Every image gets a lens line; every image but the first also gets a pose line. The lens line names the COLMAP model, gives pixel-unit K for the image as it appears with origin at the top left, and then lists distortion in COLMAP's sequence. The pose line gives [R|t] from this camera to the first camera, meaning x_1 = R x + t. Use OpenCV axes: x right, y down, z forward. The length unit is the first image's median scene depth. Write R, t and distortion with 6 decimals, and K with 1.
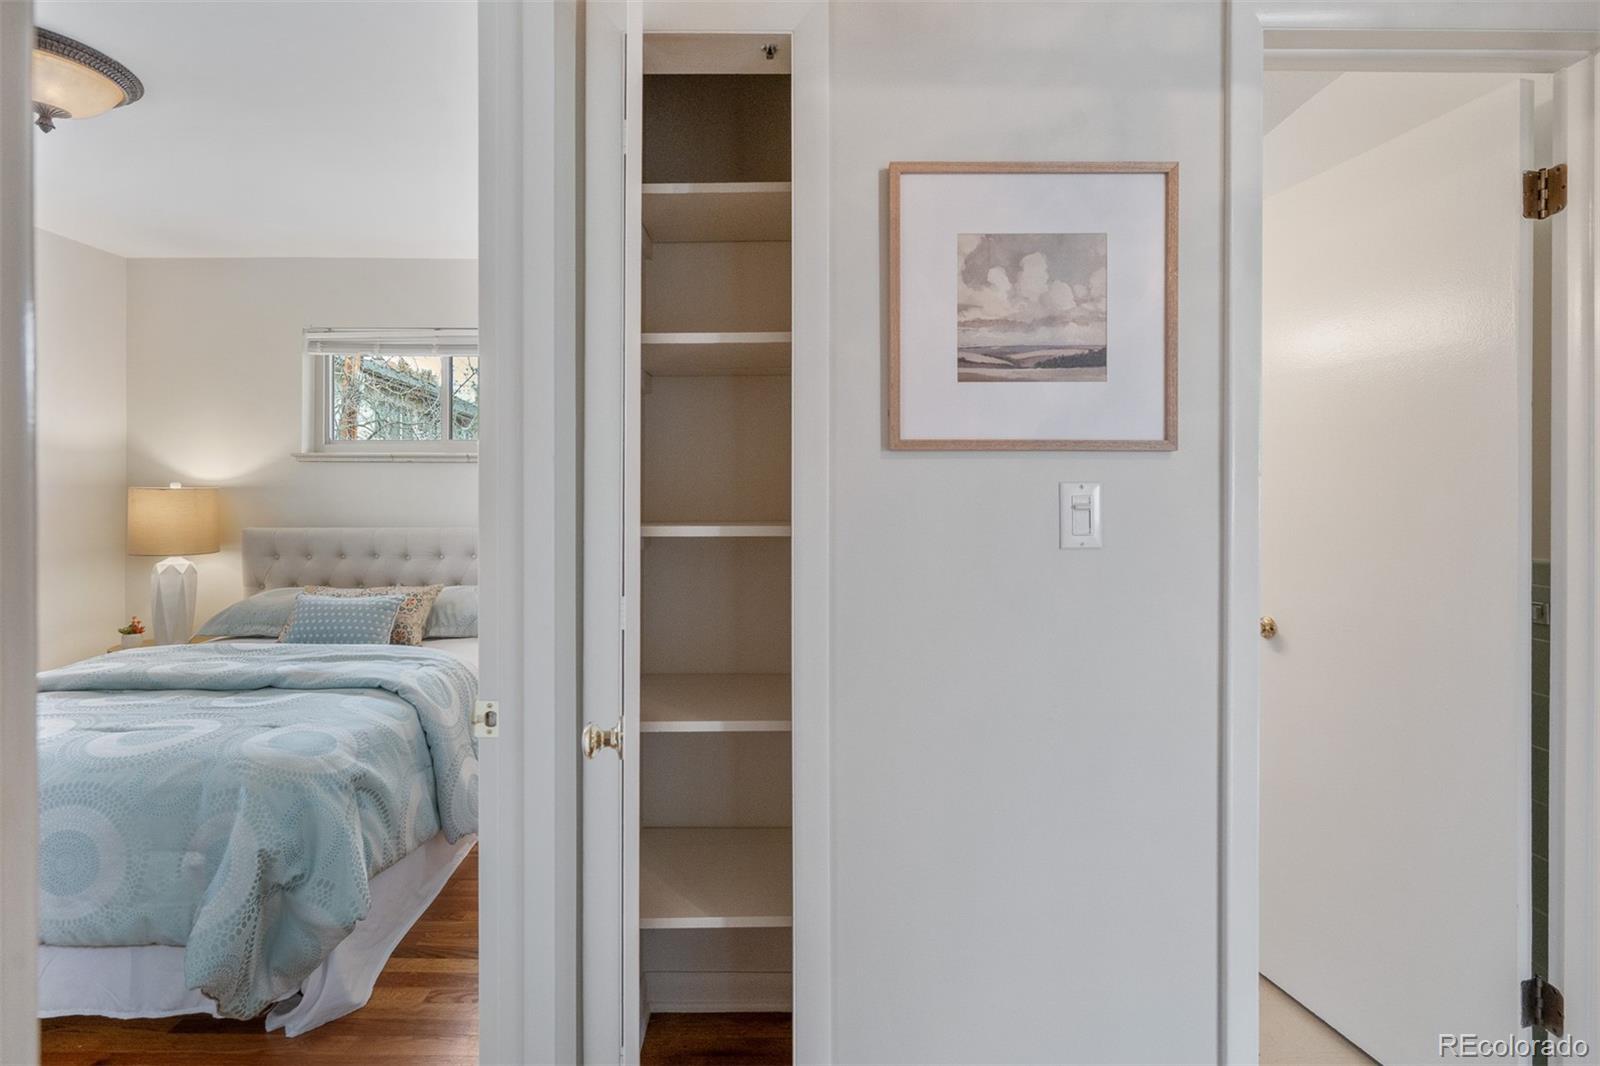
lens RADIAL K [[721.3, 0, 802.1], [0, 721.3, 496.1], [0, 0, 1]] dist [-0.000060, -0.000027]
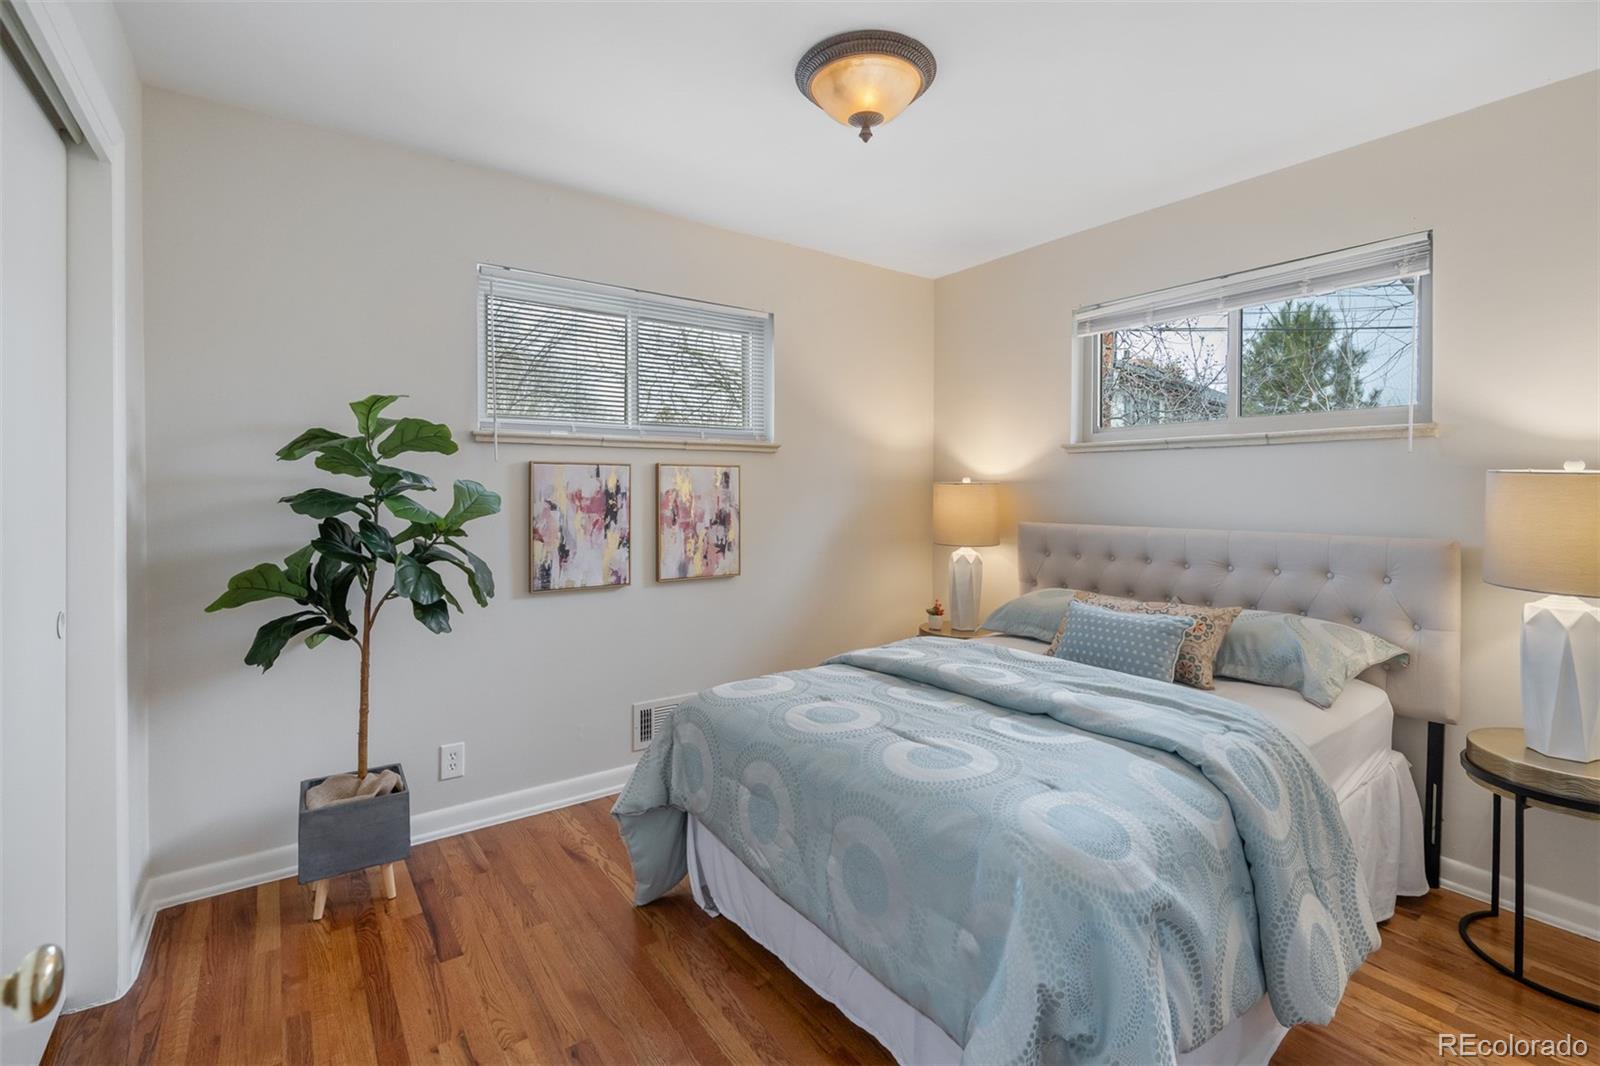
lens RADIAL K [[721.3, 0, 802.1], [0, 721.3, 496.1], [0, 0, 1]] dist [-0.000060, -0.000027]
pose [[0.582048, 0.006520, -0.813129, -0.208311], [-0.000971, 0.999973, 0.007323, 0.001843], [0.813154, -0.003472, 0.582038, 0.264300]]
